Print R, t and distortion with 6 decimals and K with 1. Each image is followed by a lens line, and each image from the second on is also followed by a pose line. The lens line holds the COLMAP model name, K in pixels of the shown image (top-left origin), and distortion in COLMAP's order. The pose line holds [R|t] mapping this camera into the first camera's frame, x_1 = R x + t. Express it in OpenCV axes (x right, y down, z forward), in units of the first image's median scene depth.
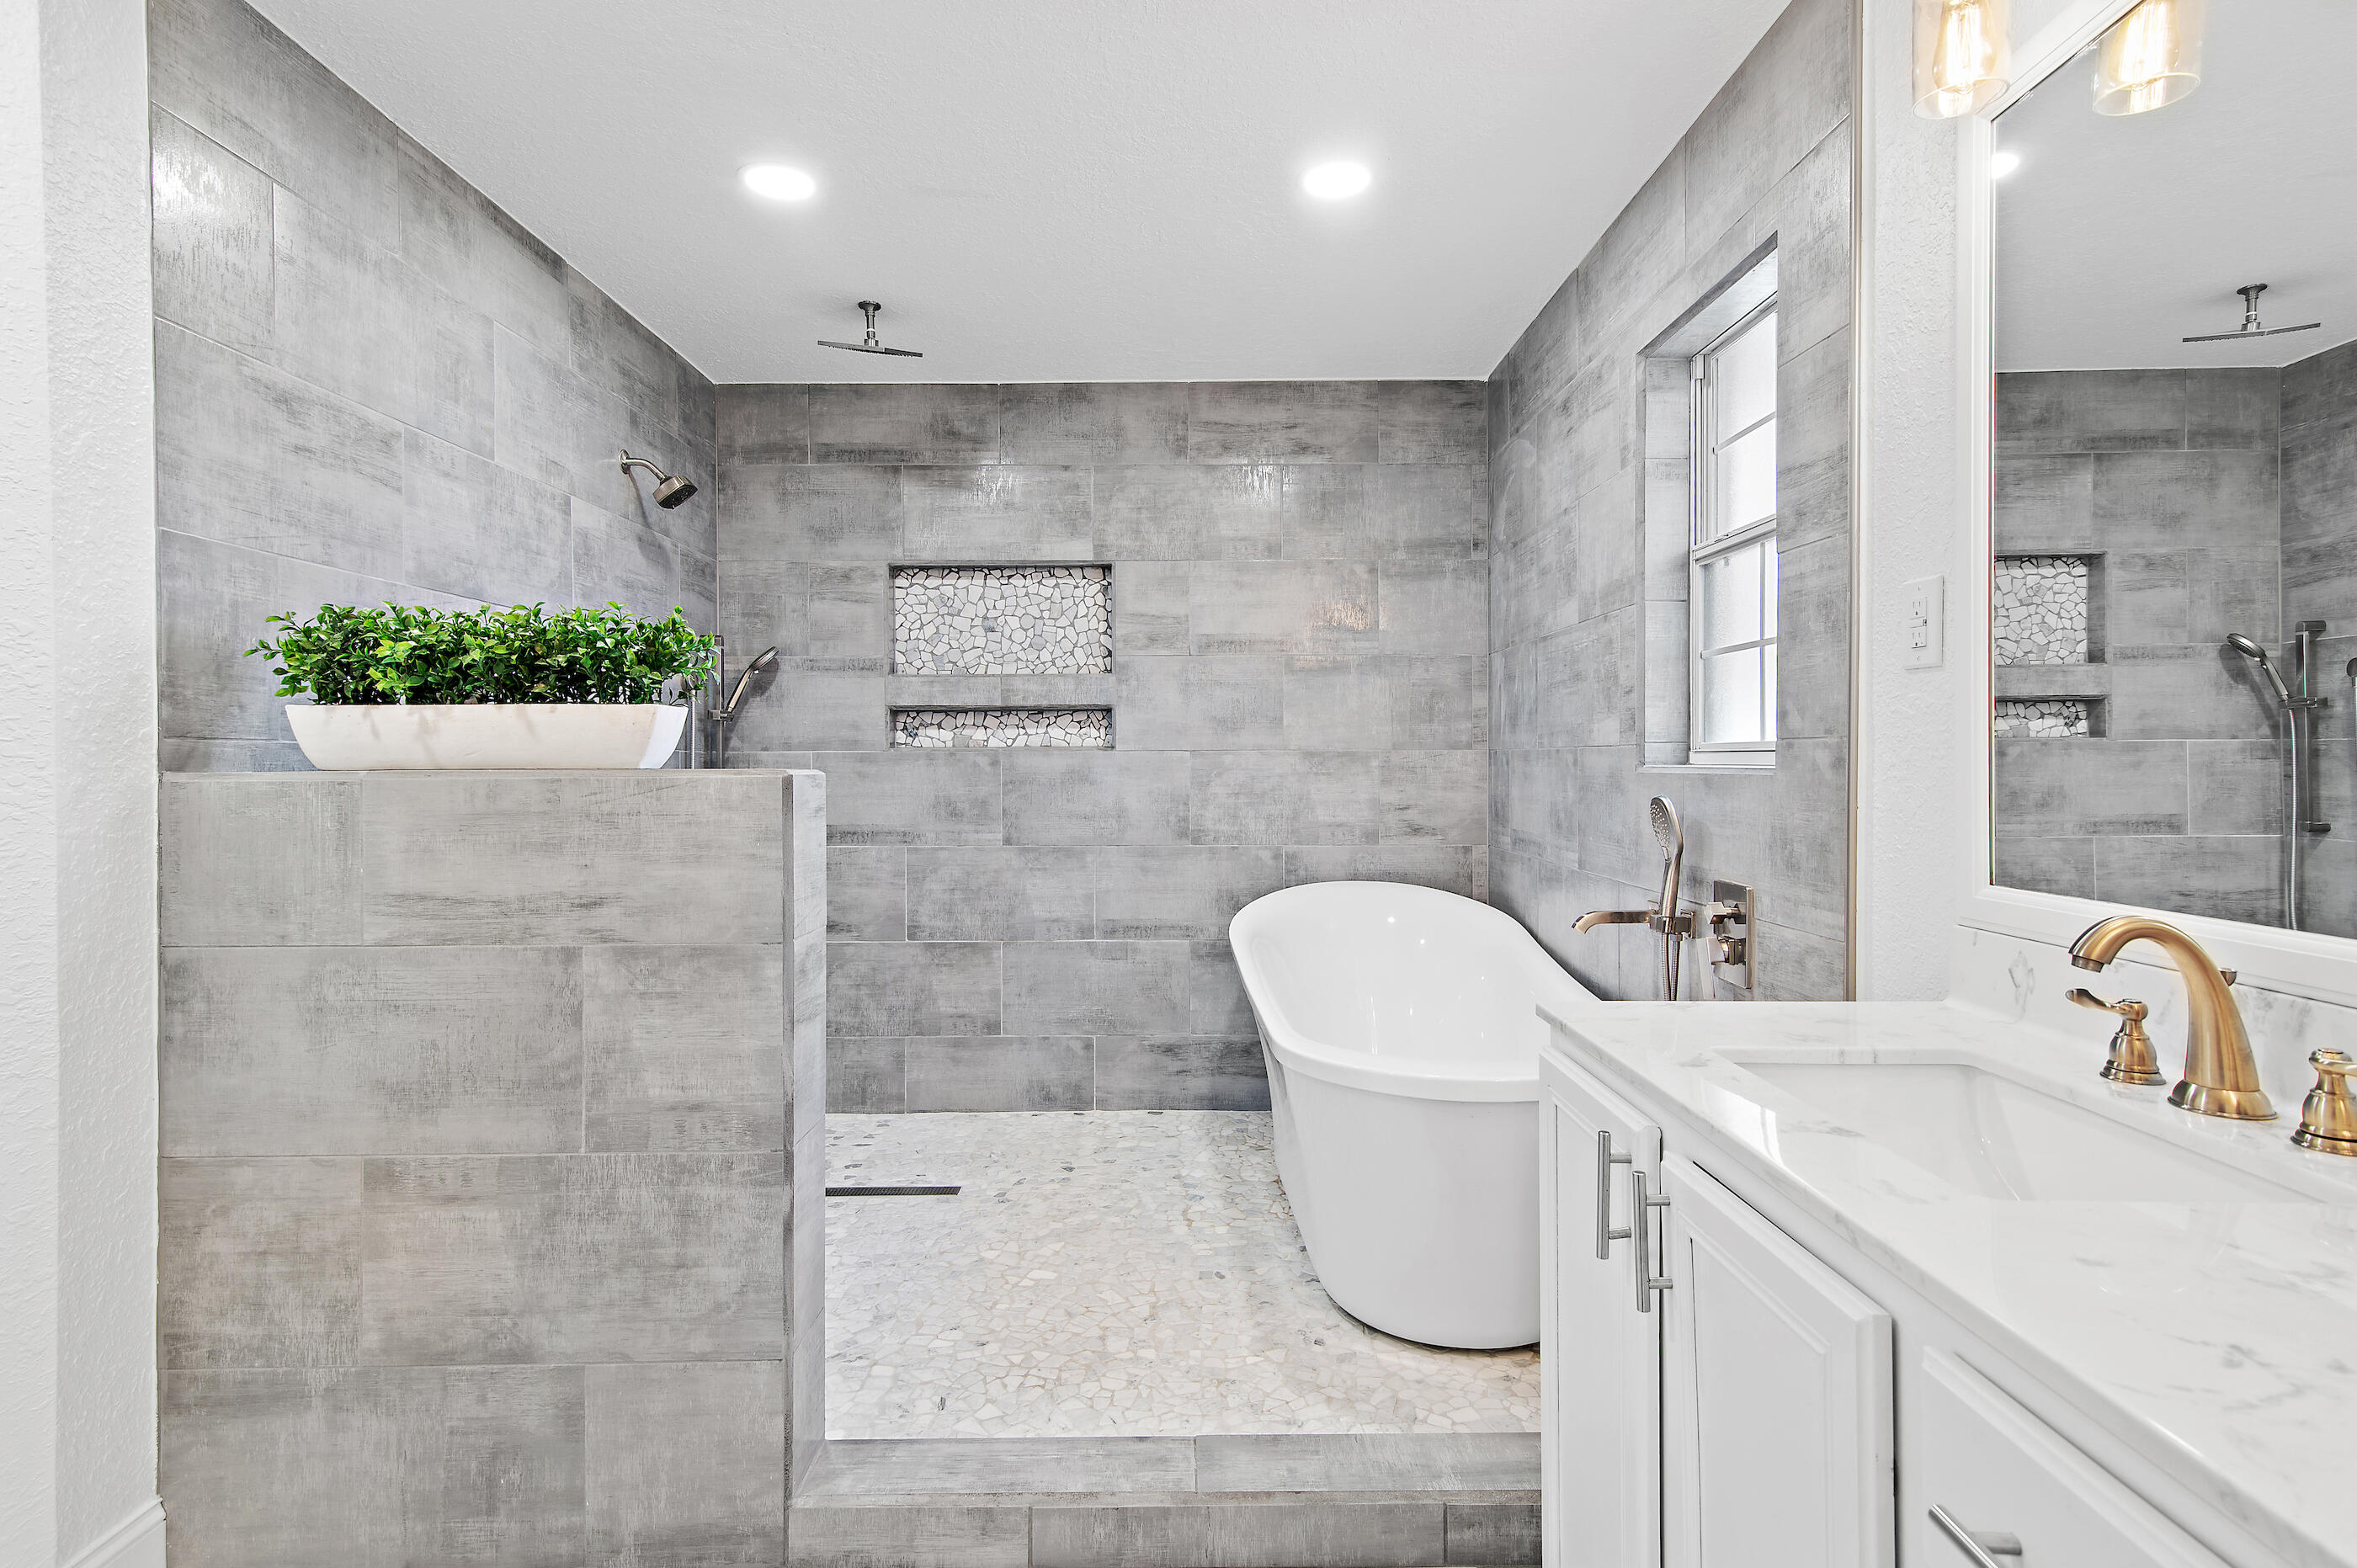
lens RADIAL K [[1151.2, 0, 1203.7], [0, 1151.2, 767.6], [0, 0, 1]] dist [0.017654, -0.000053]
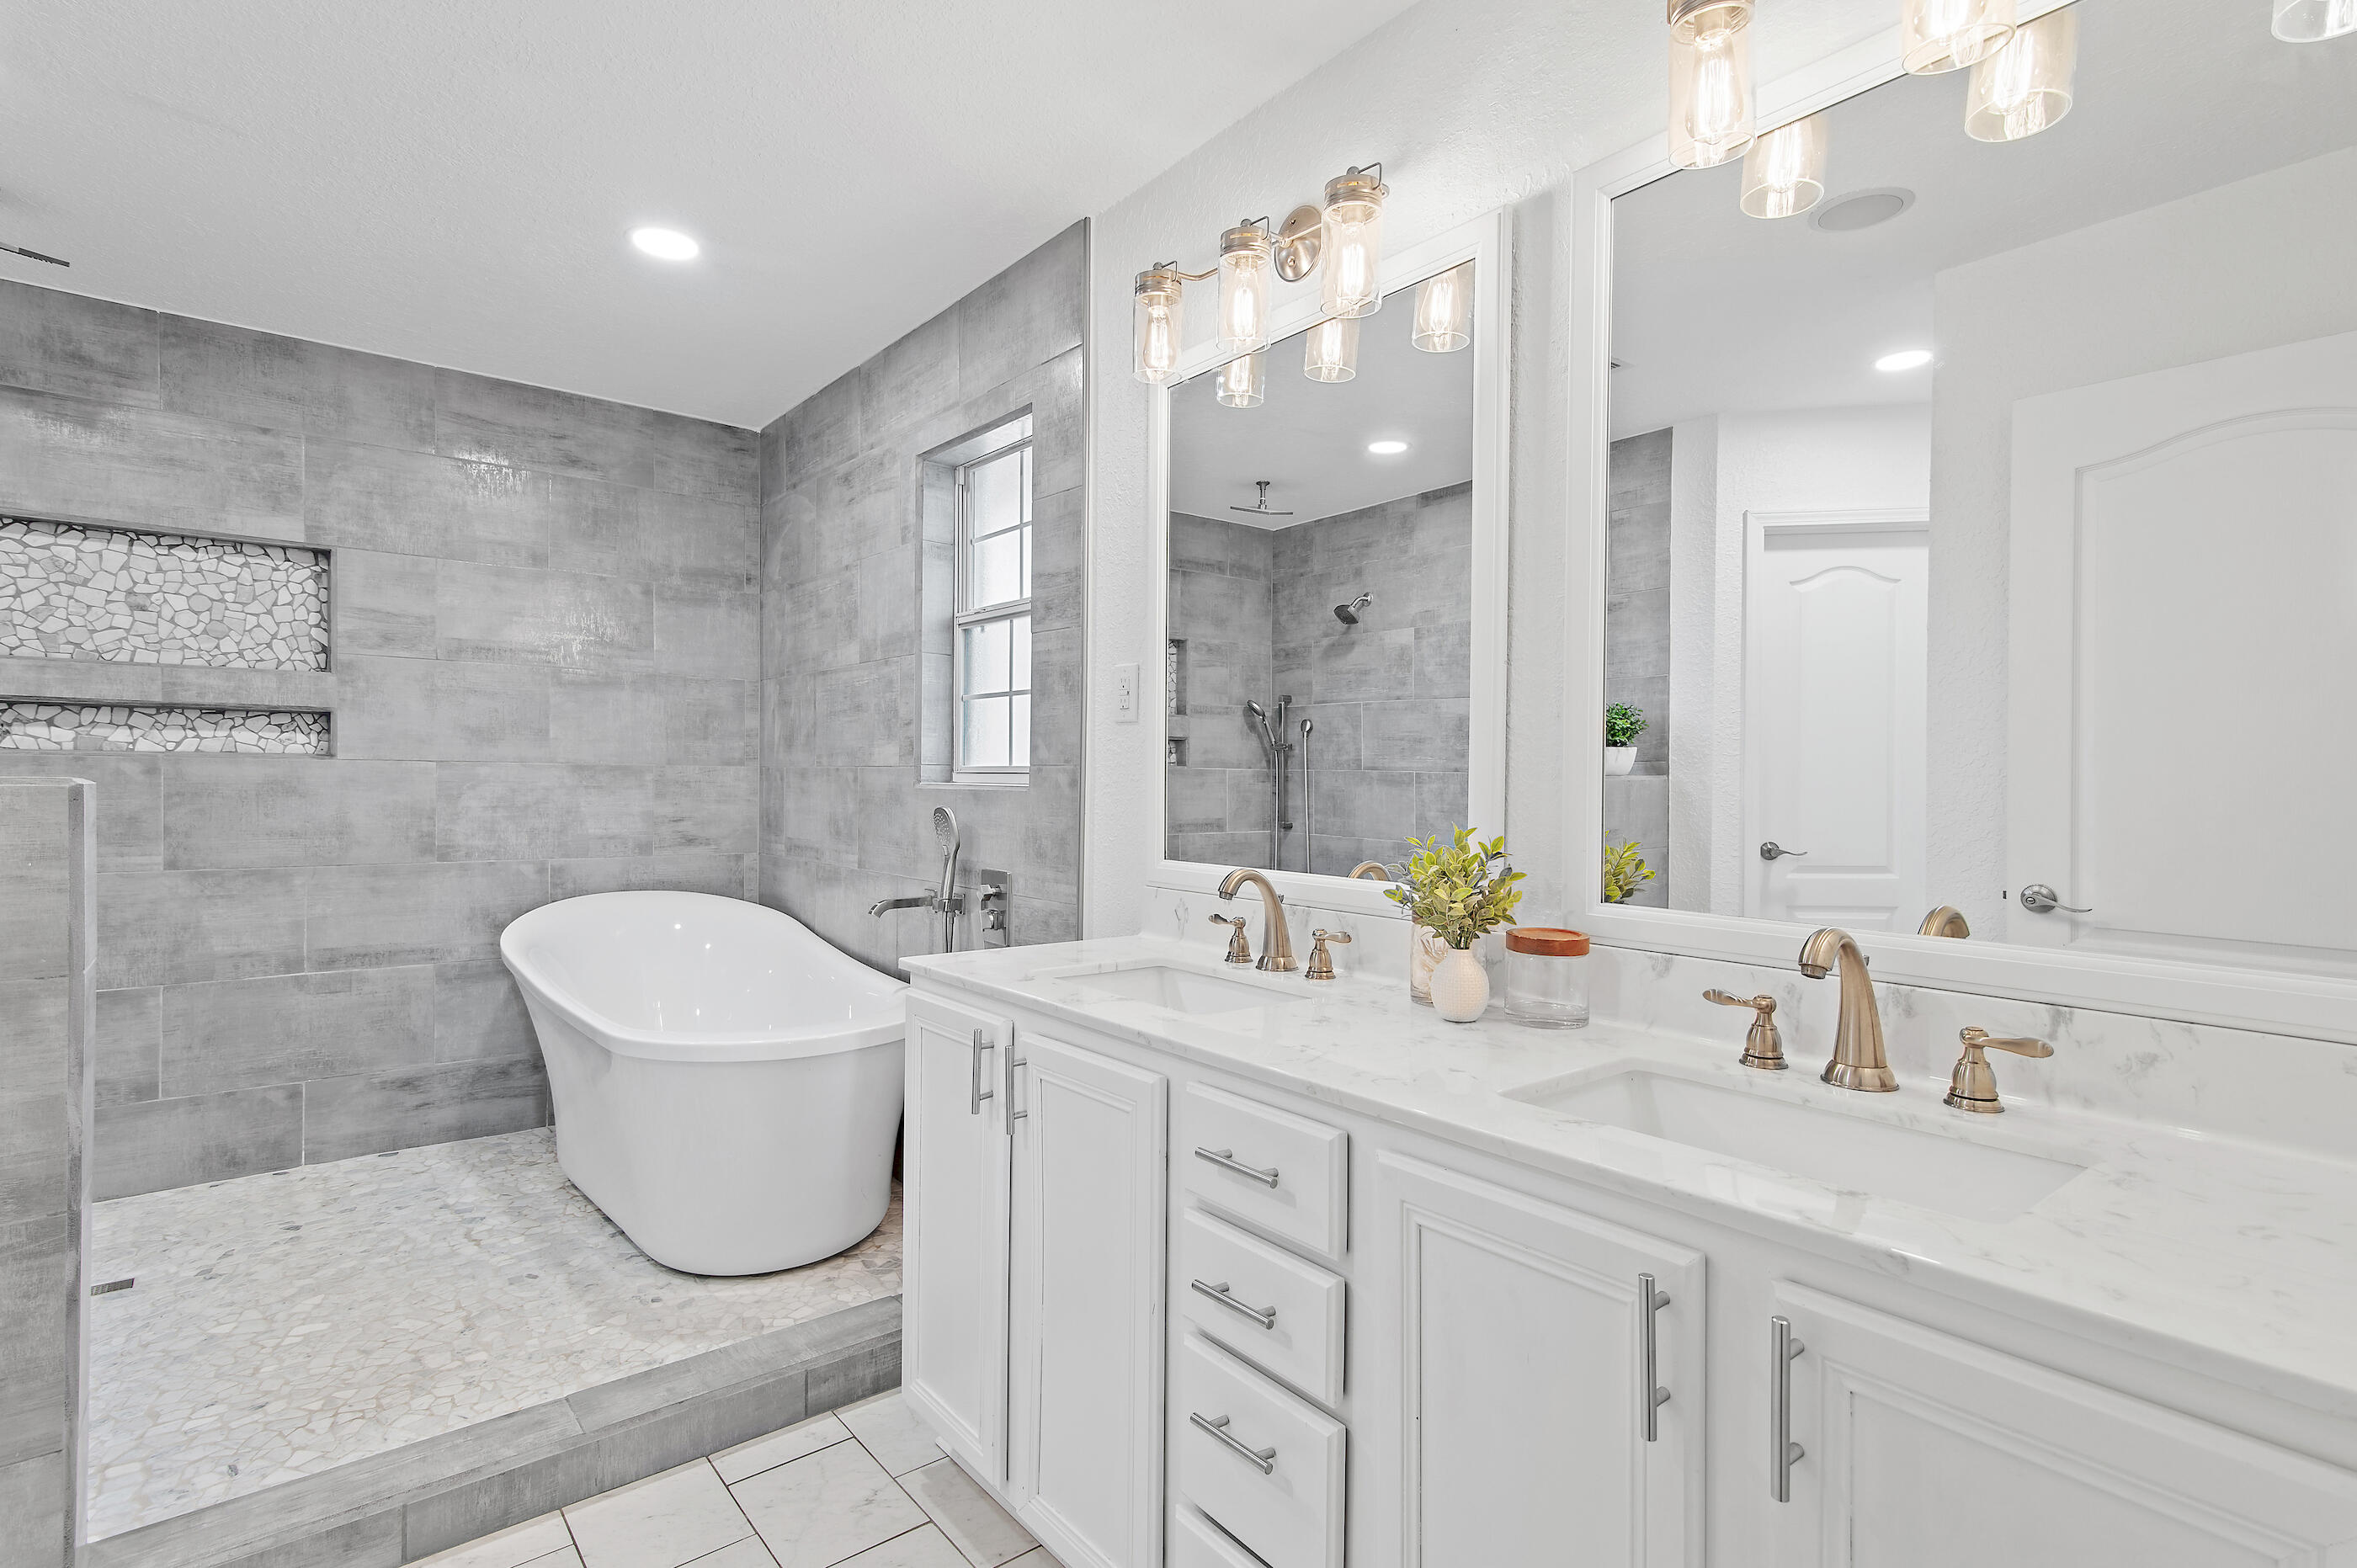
lens RADIAL K [[1151.2, 0, 1163.6], [0, 1151.2, 787.5], [0, 0, 1]] dist [0.017654, -0.000053]
pose [[0.784202, 0.007441, 0.620461, -0.156807], [-0.010353, 0.999946, 0.001094, -0.000653], [-0.620419, -0.007282, 0.784237, -0.126072]]
